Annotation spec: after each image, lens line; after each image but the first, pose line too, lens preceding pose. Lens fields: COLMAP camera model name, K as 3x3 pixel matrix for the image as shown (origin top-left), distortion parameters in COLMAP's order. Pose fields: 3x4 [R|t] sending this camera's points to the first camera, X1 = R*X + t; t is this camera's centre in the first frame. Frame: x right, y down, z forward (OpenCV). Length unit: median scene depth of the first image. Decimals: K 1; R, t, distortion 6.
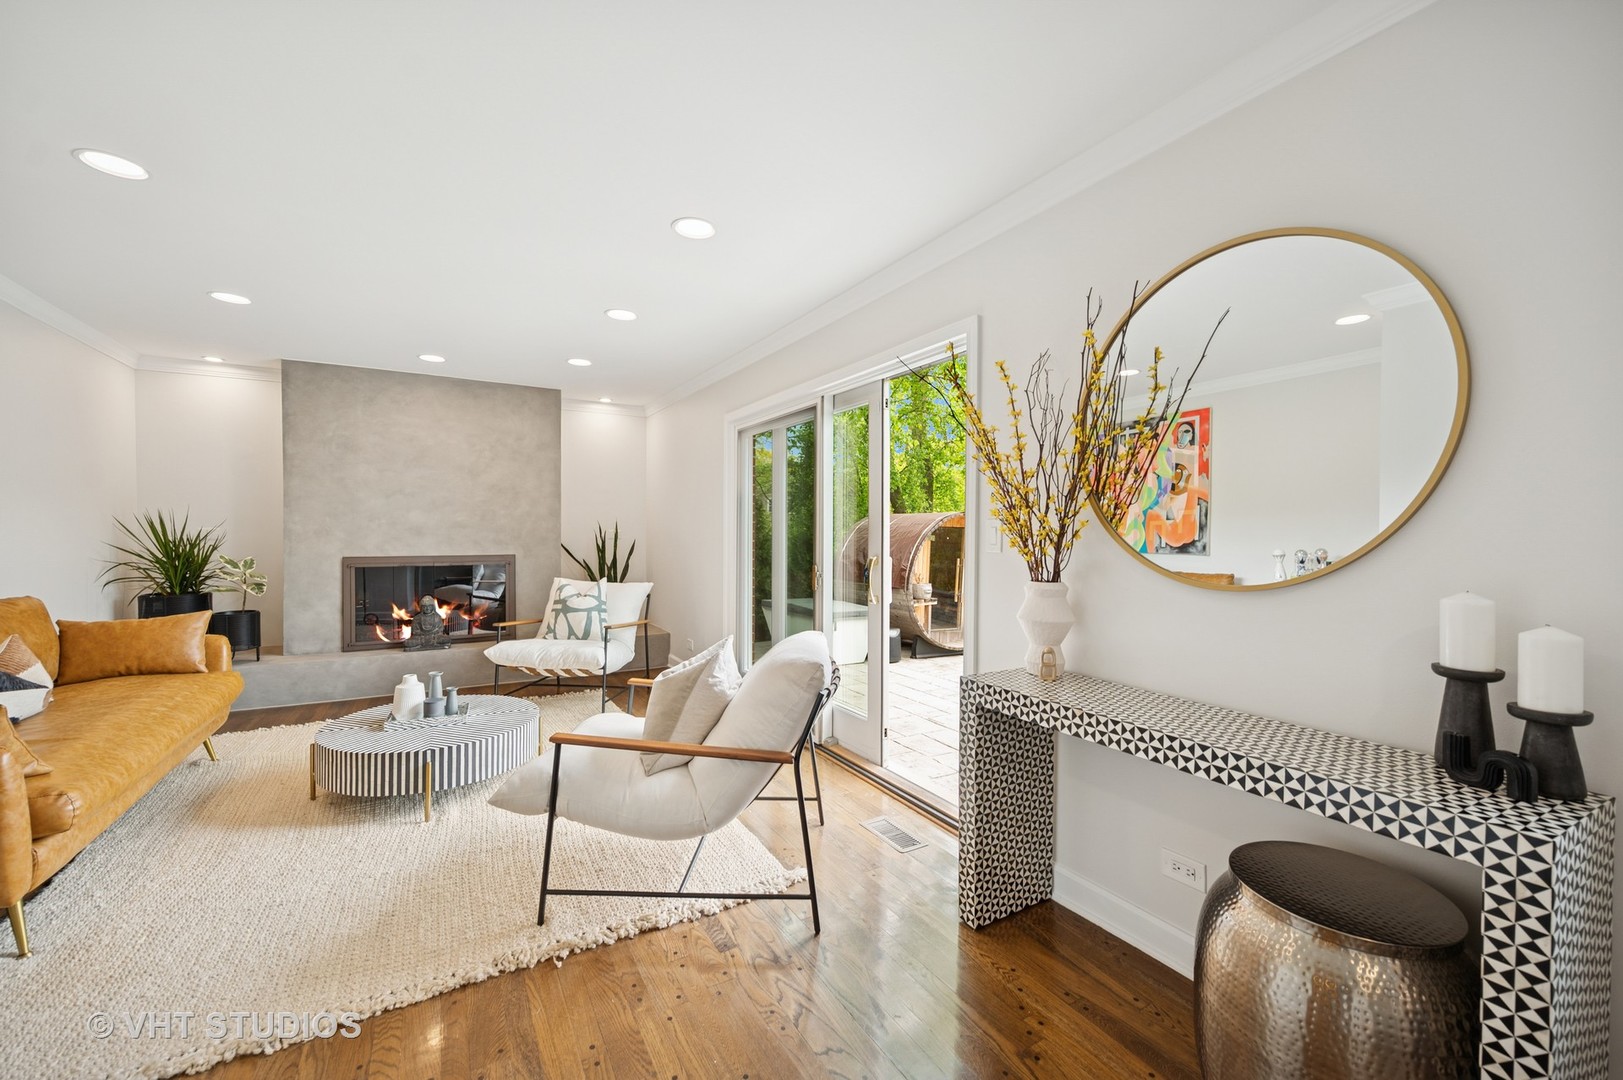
lens RADIAL K [[647.1, 0, 810.2], [0, 647.1, 542.1], [0, 0, 1]] dist [-0.000989, 0.000110]
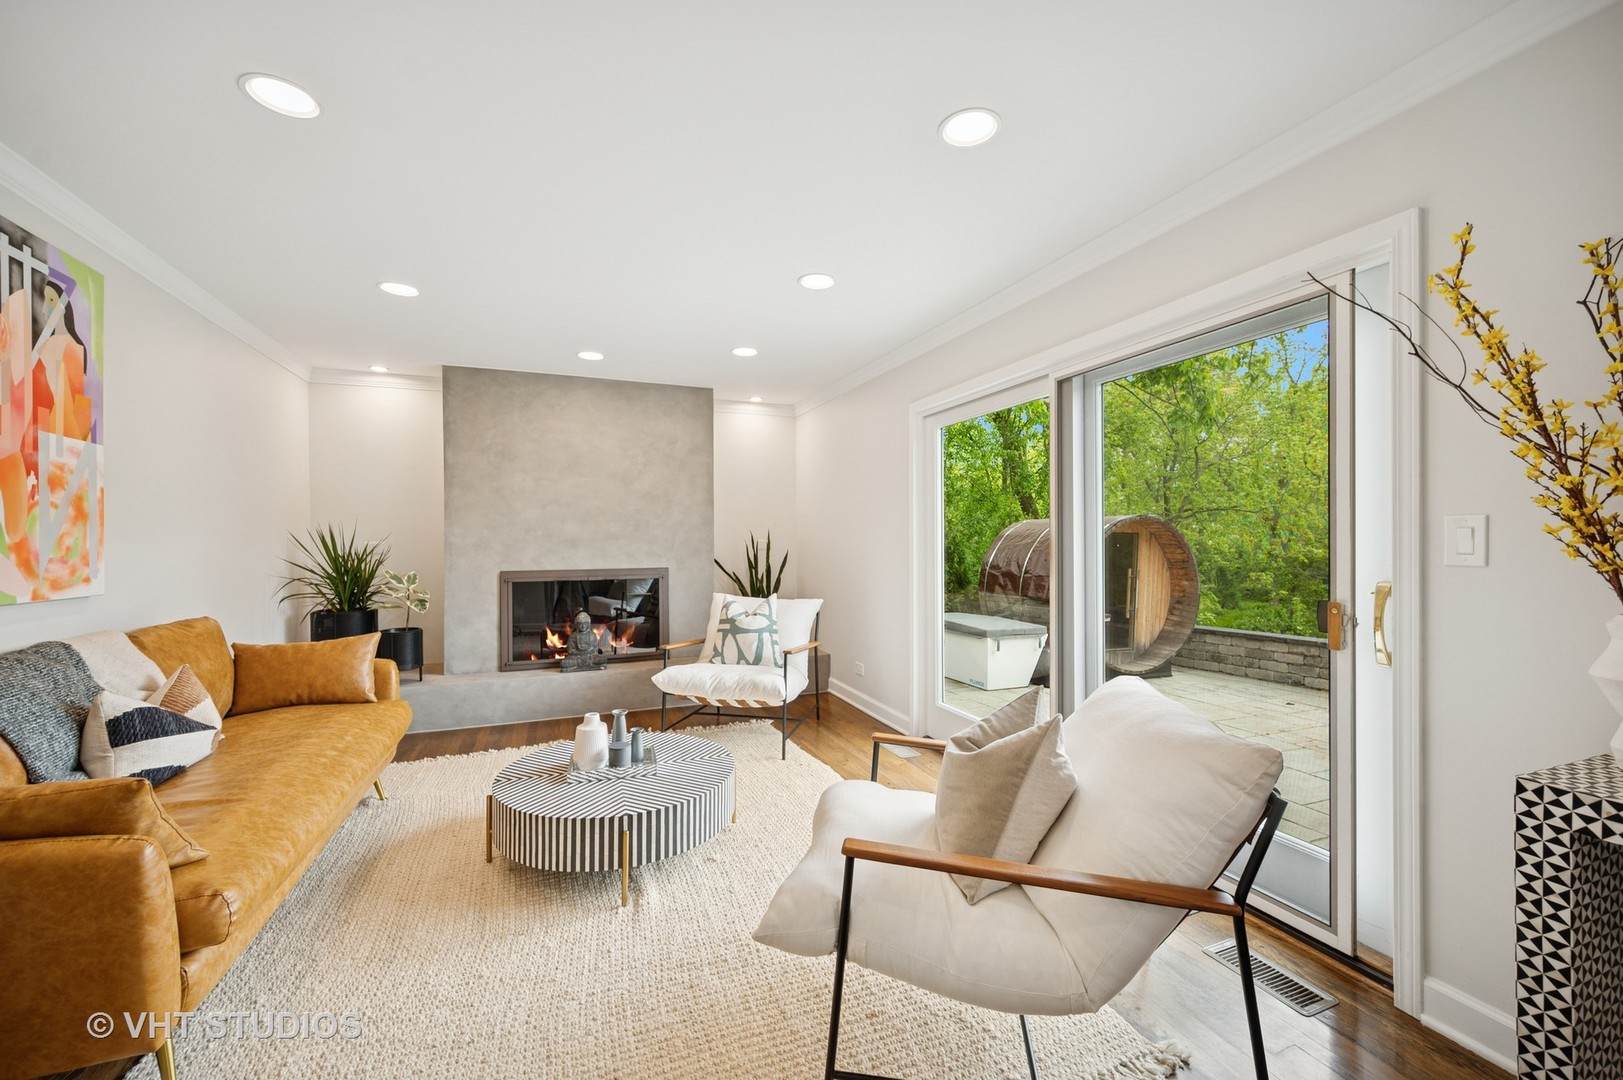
lens RADIAL K [[647.1, 0, 813.7], [0, 647.1, 541.9], [0, 0, 1]] dist [-0.000989, 0.000110]
pose [[0.989295, -0.010217, -0.145569, -0.165237], [0.008148, 0.999857, -0.014800, -0.002790], [0.145699, 0.013456, 0.989237, 0.163412]]
